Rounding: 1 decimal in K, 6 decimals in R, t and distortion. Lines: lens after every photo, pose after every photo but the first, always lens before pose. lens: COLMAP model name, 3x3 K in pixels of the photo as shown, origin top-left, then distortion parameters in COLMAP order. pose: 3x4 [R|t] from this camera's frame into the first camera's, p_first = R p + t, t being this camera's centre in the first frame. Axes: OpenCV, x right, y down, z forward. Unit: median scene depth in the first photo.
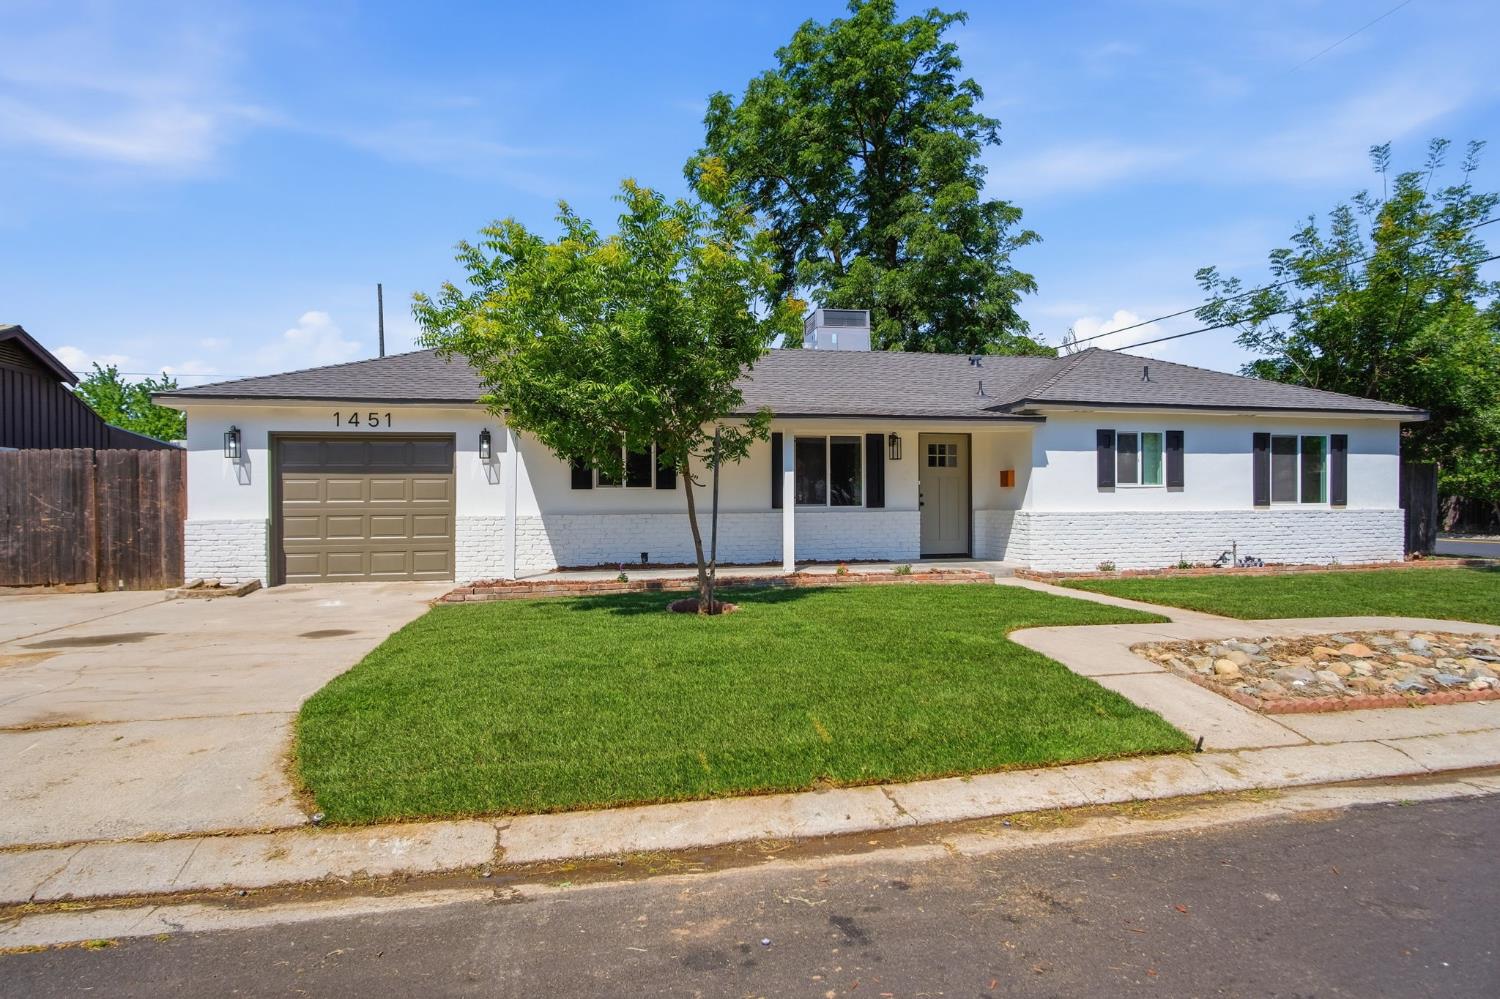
lens RADIAL K [[813.5, 0, 749.8], [0, 813.5, 502.2], [0, 0, 1]] dist [-0.026088, 0.001277]
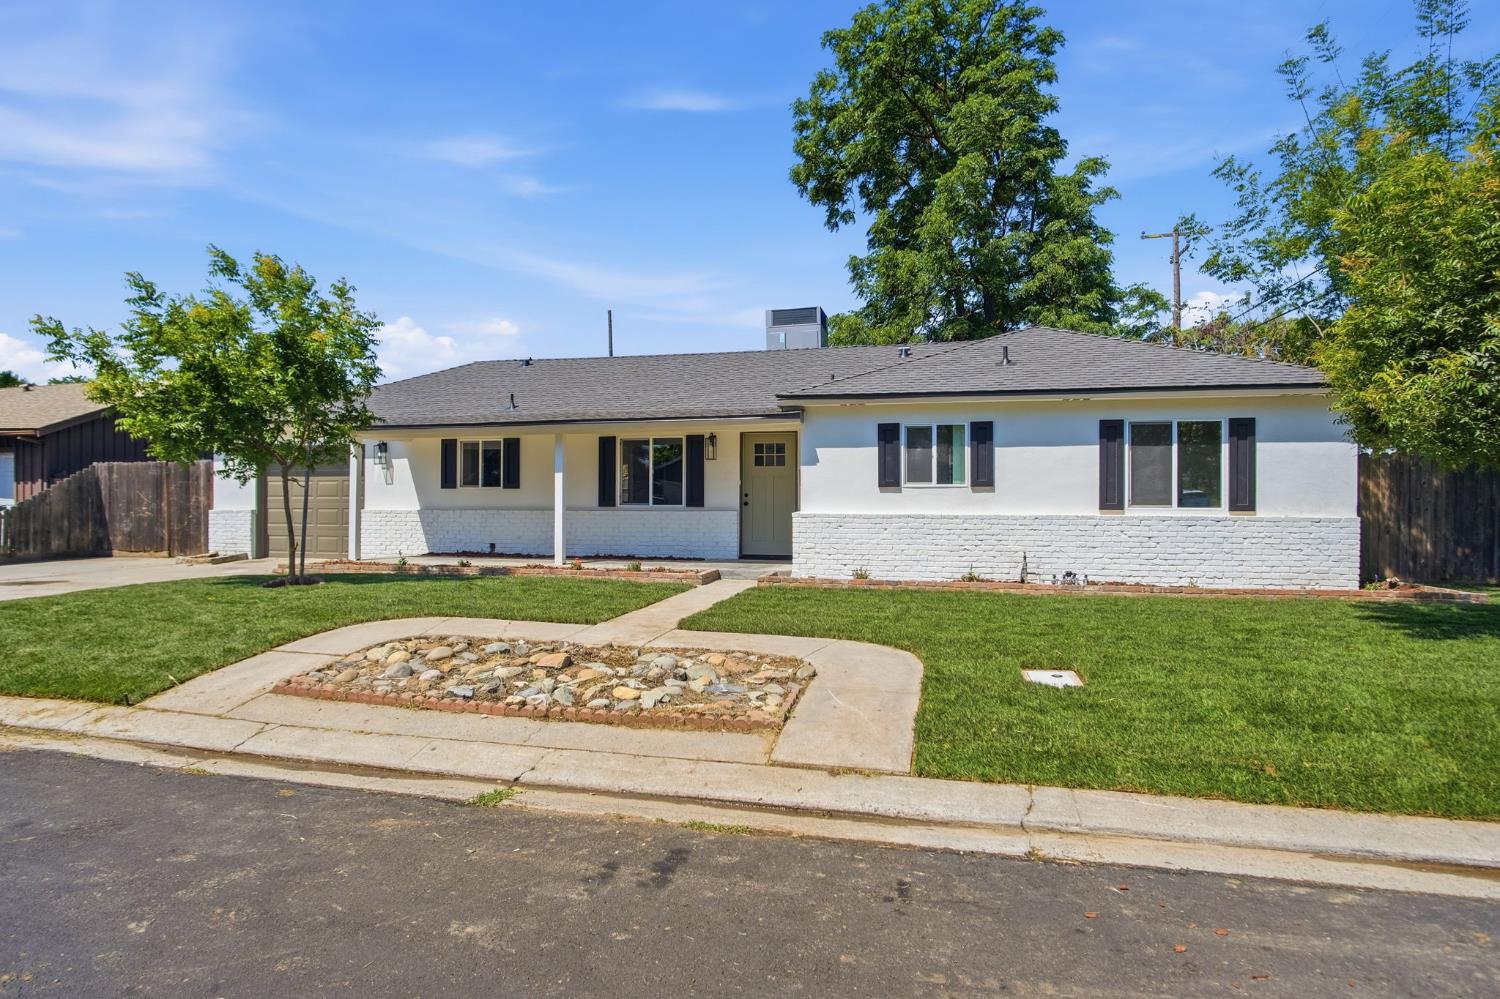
lens RADIAL K [[813.5, 0, 749.8], [0, 813.5, 502.2], [0, 0, 1]] dist [-0.026088, 0.001277]
pose [[0.898051, 0.008619, -0.439807, 0.691497], [-0.007999, 0.999963, 0.003263, -0.003393], [0.439819, 0.000588, 0.898086, 0.115908]]
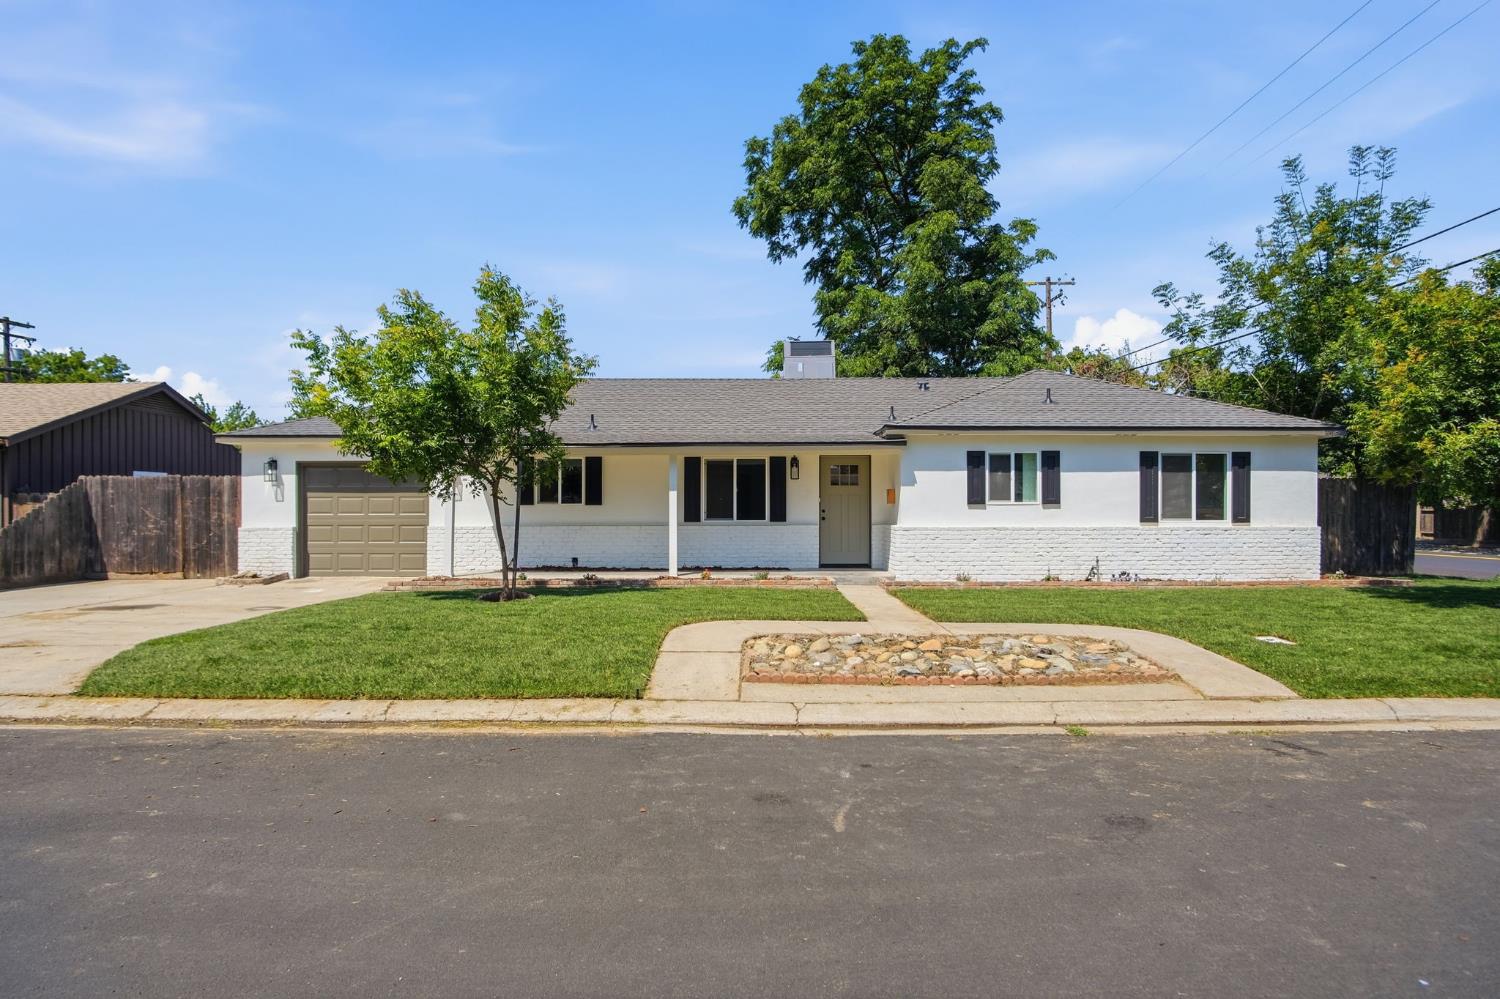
lens RADIAL K [[815.0, 0, 750.3], [0, 815.0, 514.4], [0, 0, 1]] dist [-0.026387, 0.002201]
pose [[0.976149, 0.004999, -0.217043, 0.377137], [-0.004821, 0.999987, 0.001346, -0.004998], [0.217047, -0.000267, 0.976161, -0.122850]]
